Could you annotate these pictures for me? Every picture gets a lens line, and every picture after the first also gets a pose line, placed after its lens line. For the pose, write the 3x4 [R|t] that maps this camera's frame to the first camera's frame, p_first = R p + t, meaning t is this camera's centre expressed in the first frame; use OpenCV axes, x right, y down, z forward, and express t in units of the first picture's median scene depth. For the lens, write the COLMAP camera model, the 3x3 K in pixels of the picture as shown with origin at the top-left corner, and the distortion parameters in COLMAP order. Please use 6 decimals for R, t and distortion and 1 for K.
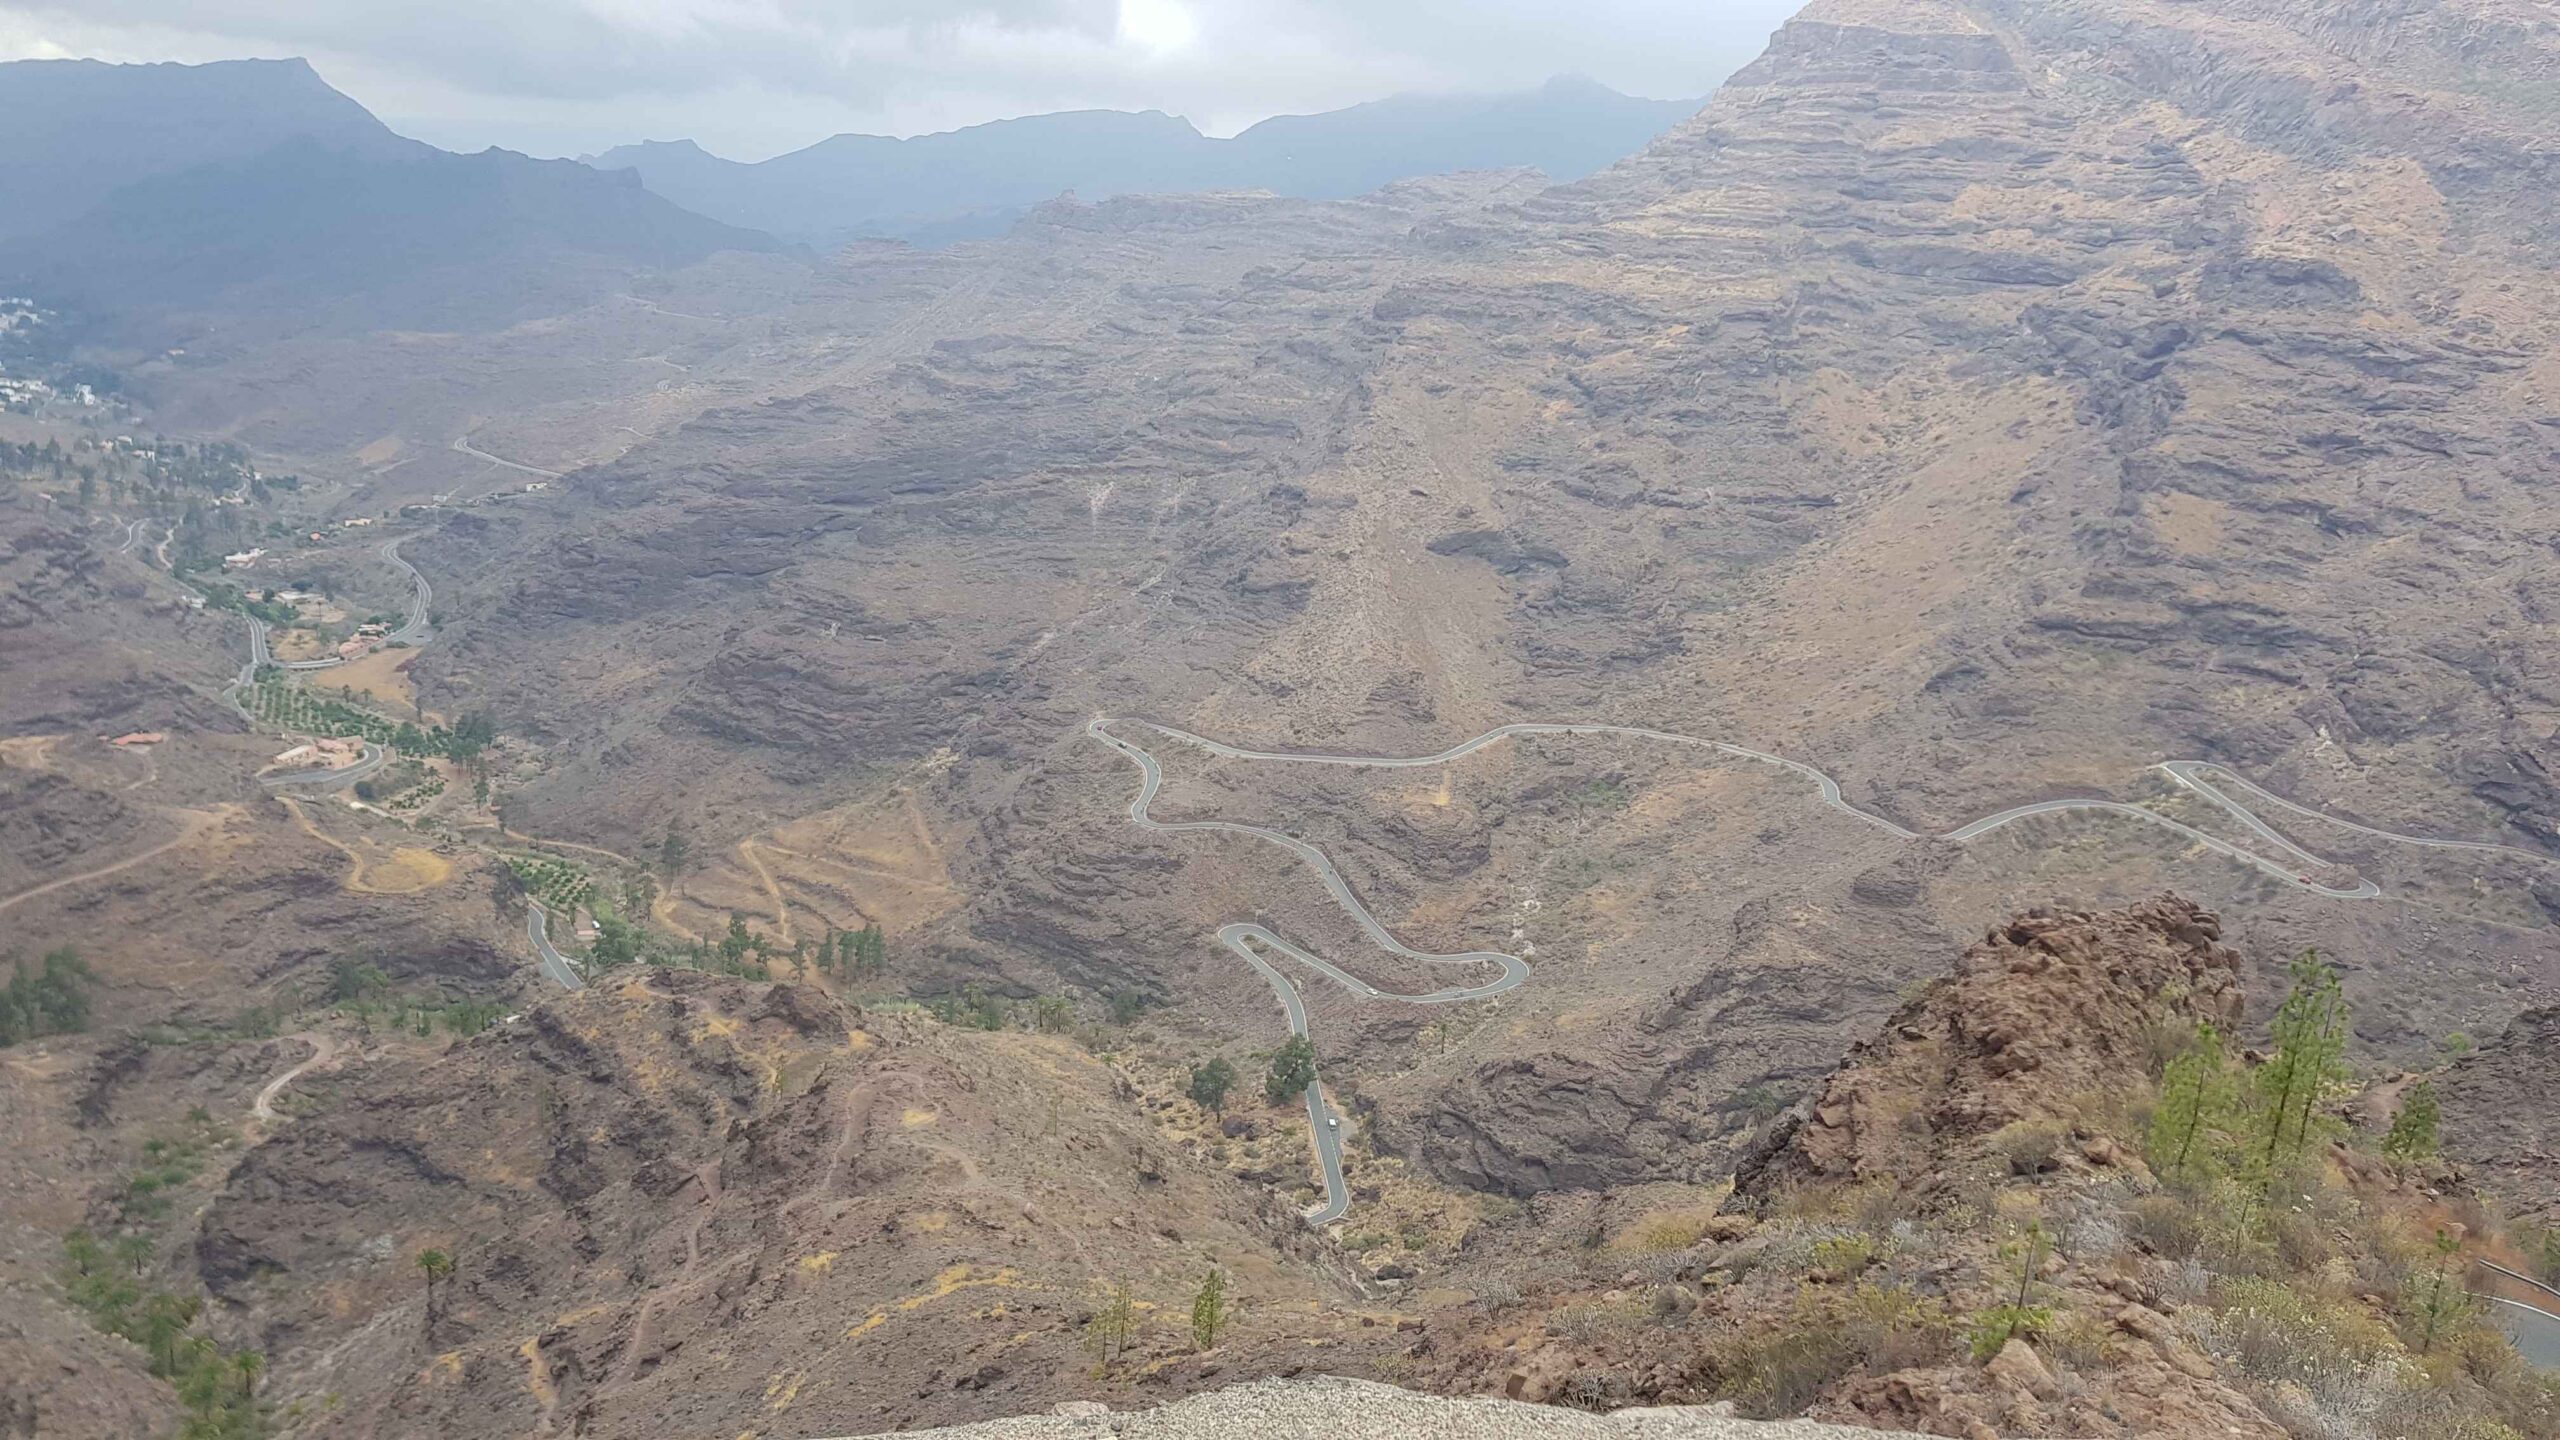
lens RADIAL K [[2039.7, 0, 1277.0], [0, 2039.7, 744.8], [0, 0, 1]] dist [0.069672, -0.081820]
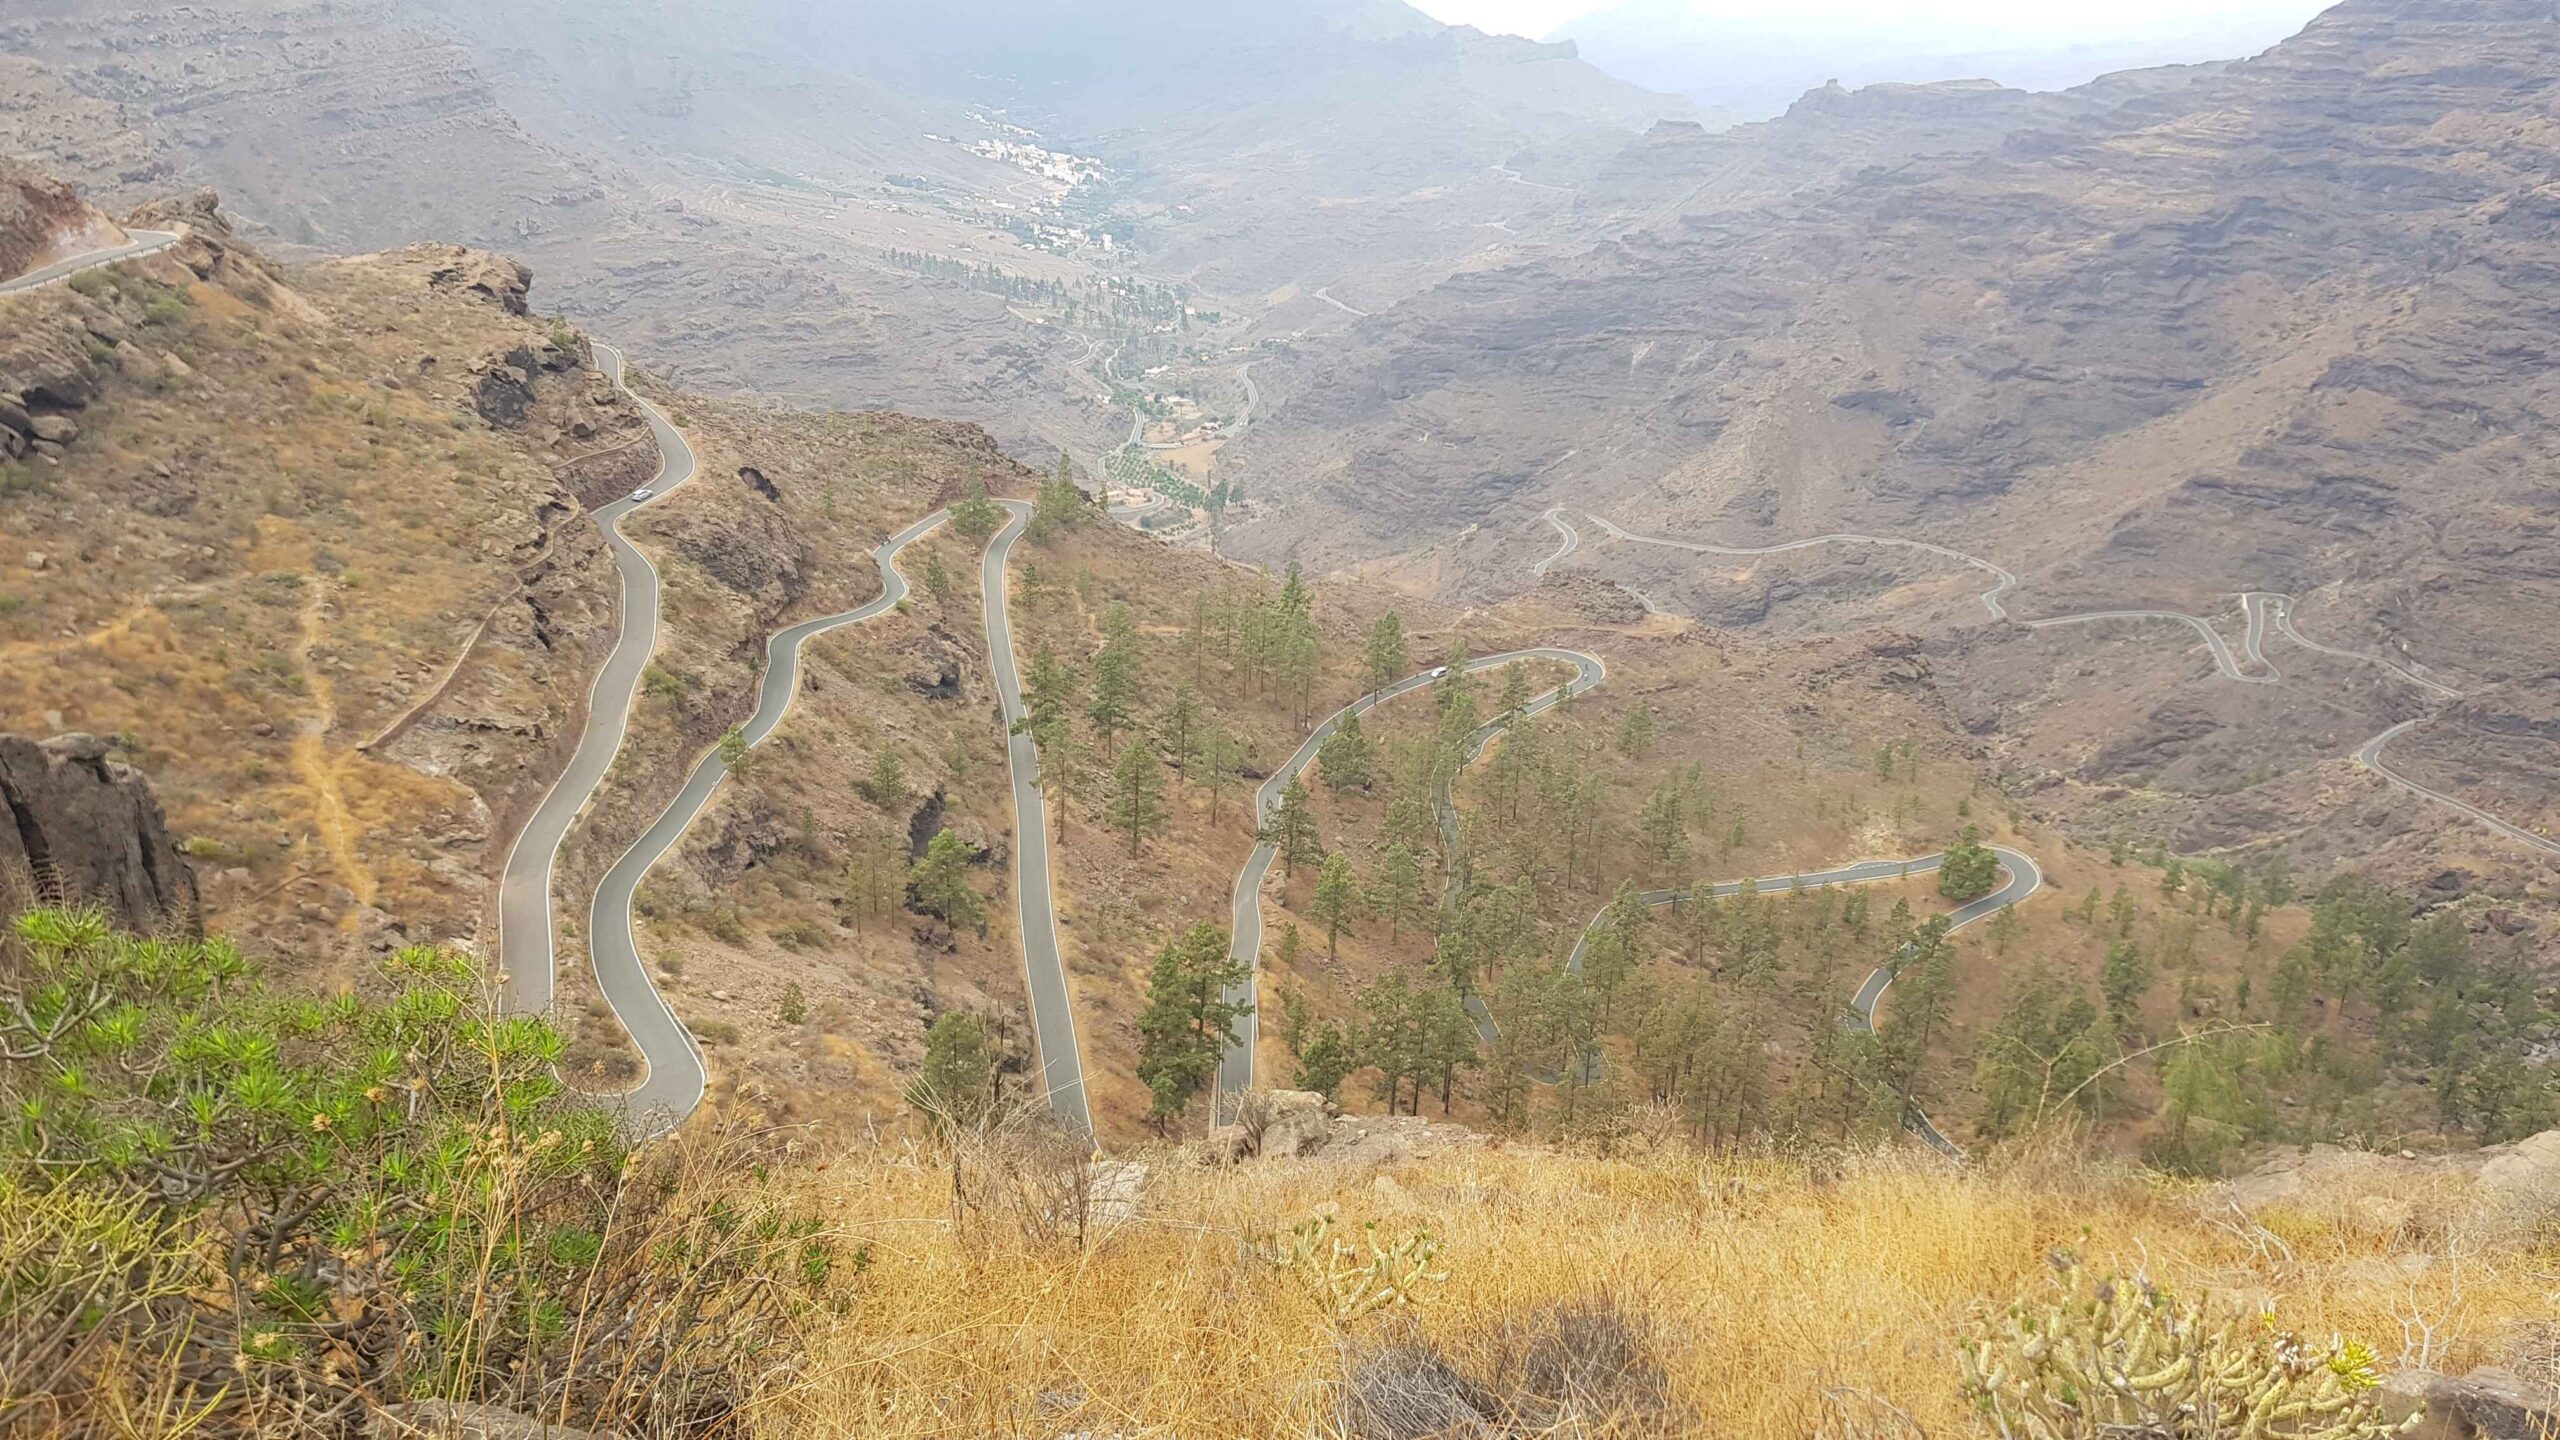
lens RADIAL K [[2039.7, 0, 1266.6], [0, 2039.7, 708.7], [0, 0, 1]] dist [0.069672, -0.081820]
pose [[0.889277, 0.127003, -0.439383, 0.348062], [-0.102744, 0.991592, 0.078672, 0.032594], [0.445680, -0.024817, 0.894848, -0.348143]]
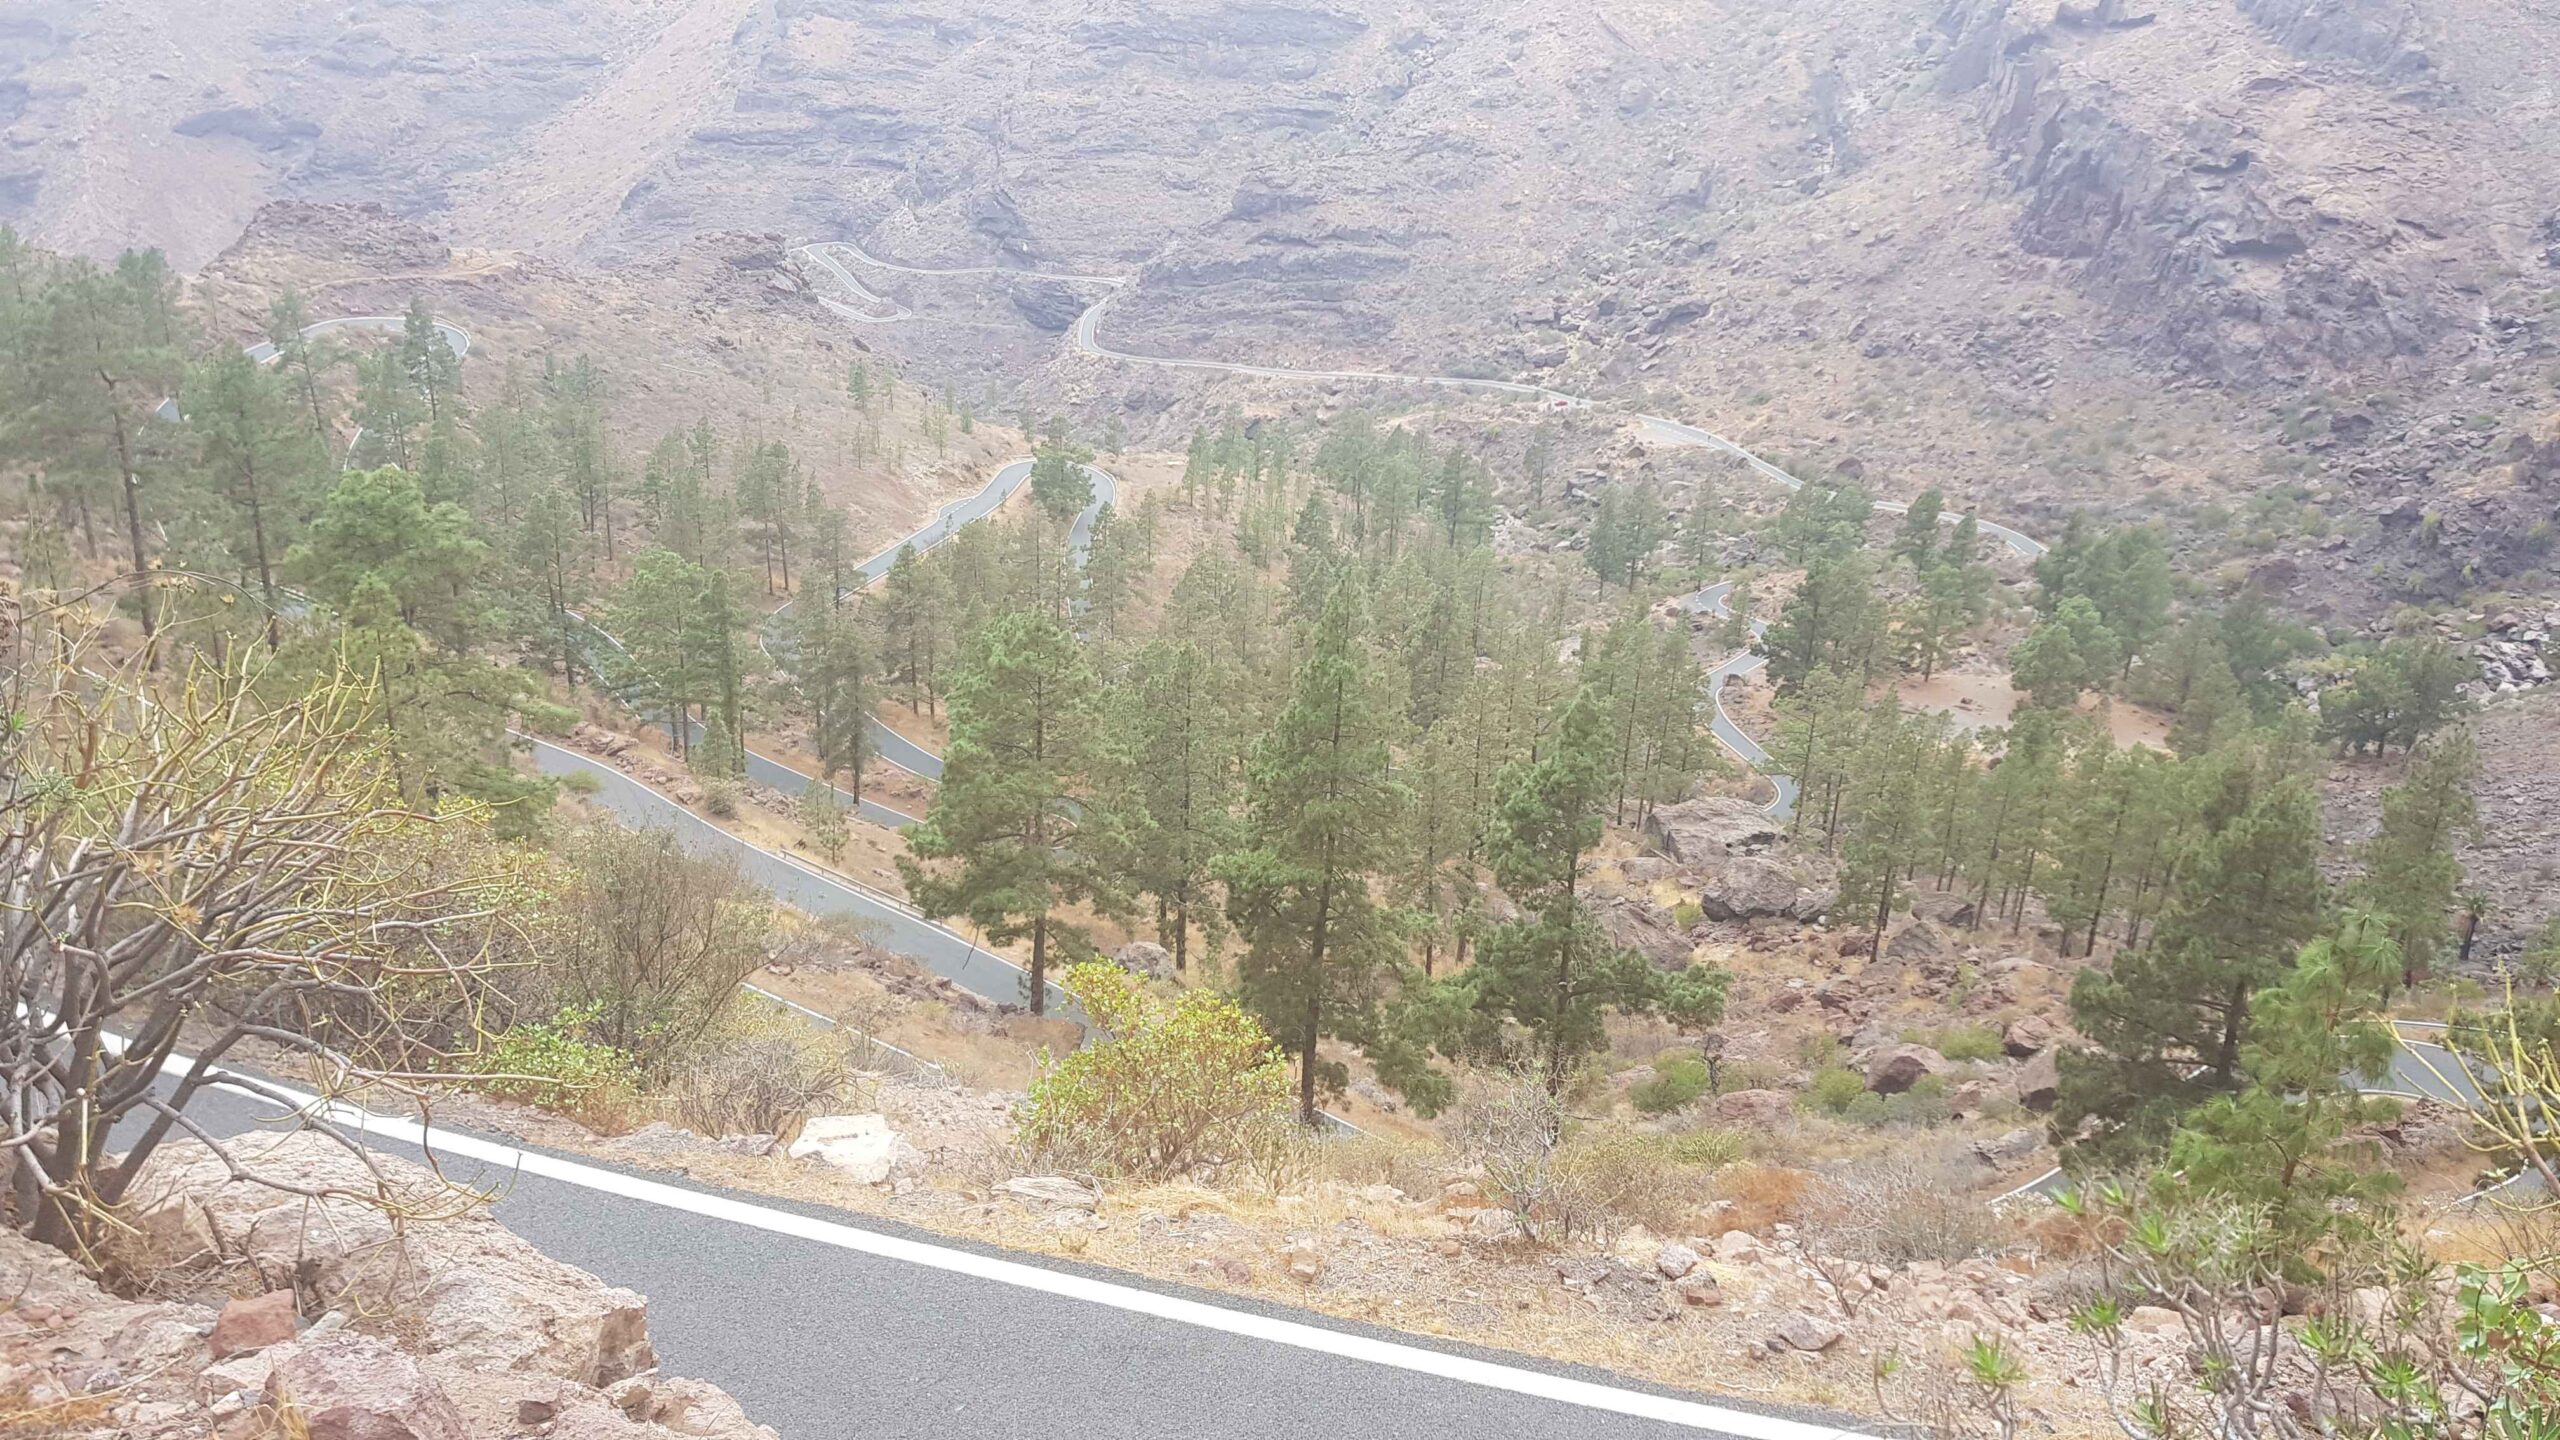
lens RADIAL K [[2039.7, 0, 1285.2], [0, 2039.7, 708.3], [0, 0, 1]] dist [0.069672, -0.081820]
pose [[0.922589, -0.184314, 0.338906, 0.176728], [0.132516, 0.976442, 0.170297, 0.079301], [-0.362310, -0.112204, 0.925279, -0.176590]]
